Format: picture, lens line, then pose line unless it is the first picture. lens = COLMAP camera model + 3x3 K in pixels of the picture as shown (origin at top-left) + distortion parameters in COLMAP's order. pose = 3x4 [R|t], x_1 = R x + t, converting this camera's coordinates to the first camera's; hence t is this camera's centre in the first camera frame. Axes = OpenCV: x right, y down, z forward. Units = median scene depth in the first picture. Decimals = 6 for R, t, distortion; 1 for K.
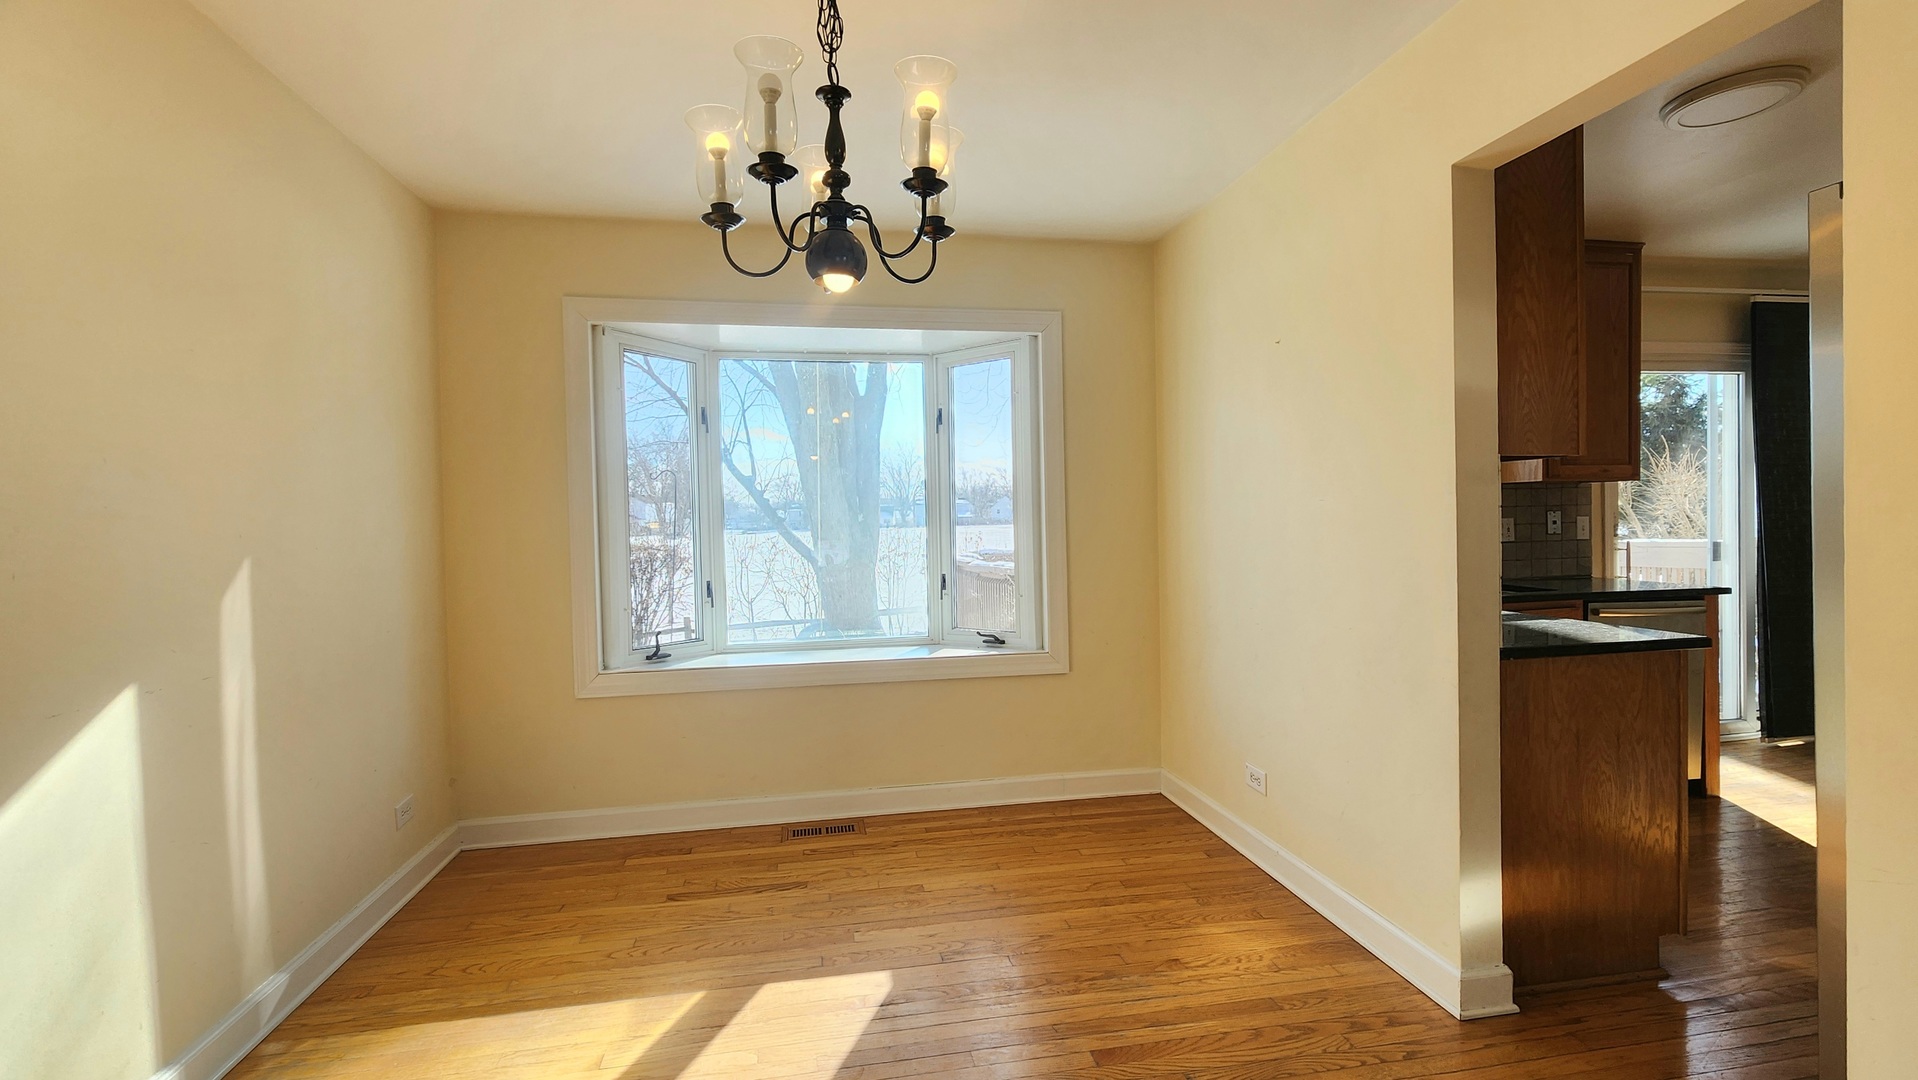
lens RADIAL K [[848.8, 0, 959.0], [0, 848.8, 540.0], [0, 0, 1]] dist [-0.000877, -0.000098]
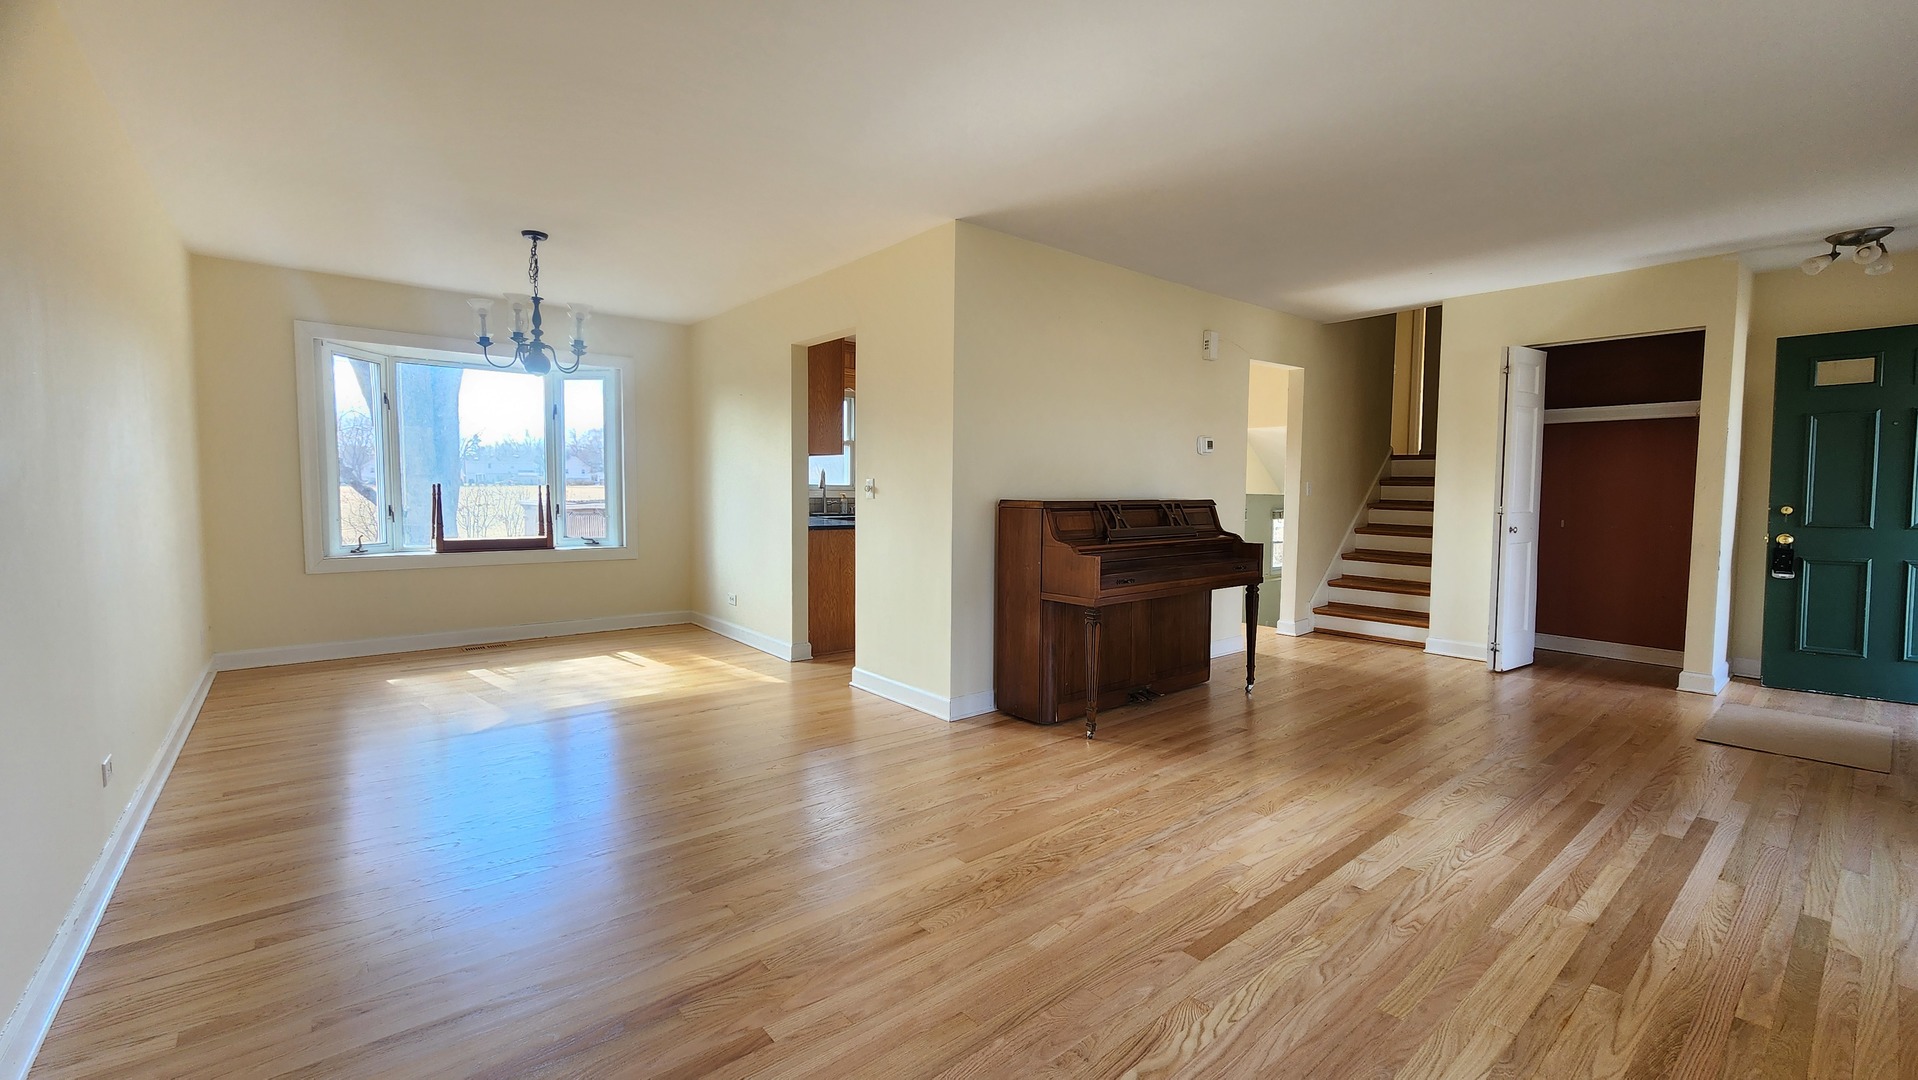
lens RADIAL K [[794.7, 0, 969.9], [0, 794.7, 530.1], [0, 0, 1]] dist [-0.000996, 0.000168]
pose [[0.870183, 0.001304, 0.492727, -0.094483], [-0.016685, 0.999501, 0.026821, 0.039236], [-0.492446, -0.031560, 0.869770, -0.858501]]
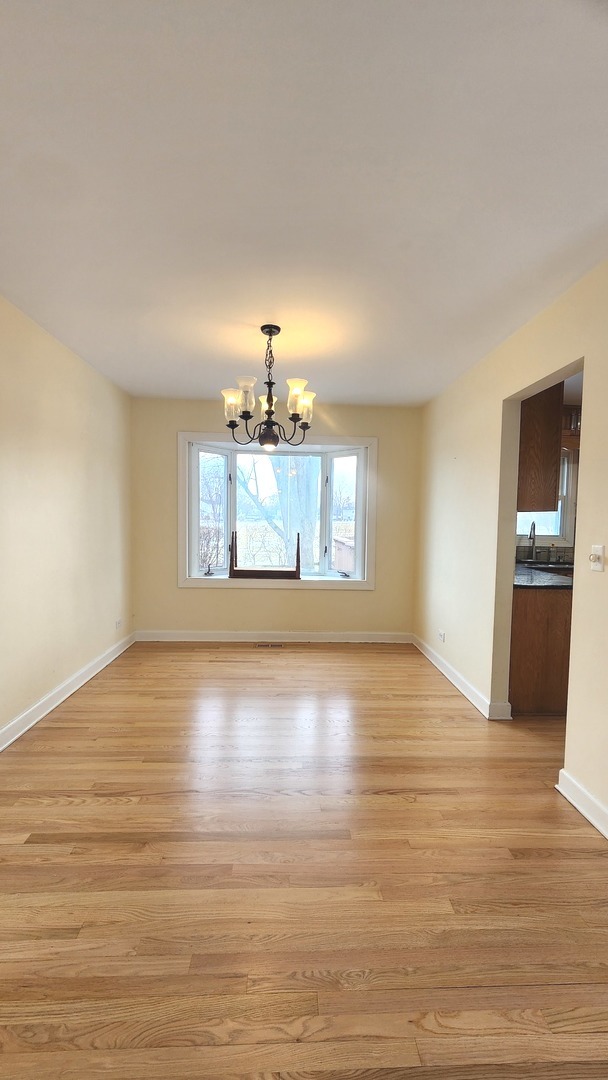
lens RADIAL K [[447.5, 0, 300.1], [0, 447.5, 544.3], [0, 0, 1]] dist [-0.000996, 0.000168]
pose [[0.988127, 0.045376, -0.146783, 0.107198], [-0.039662, 0.998346, 0.041628, -0.015828], [0.148429, -0.035312, 0.988292, -0.279632]]
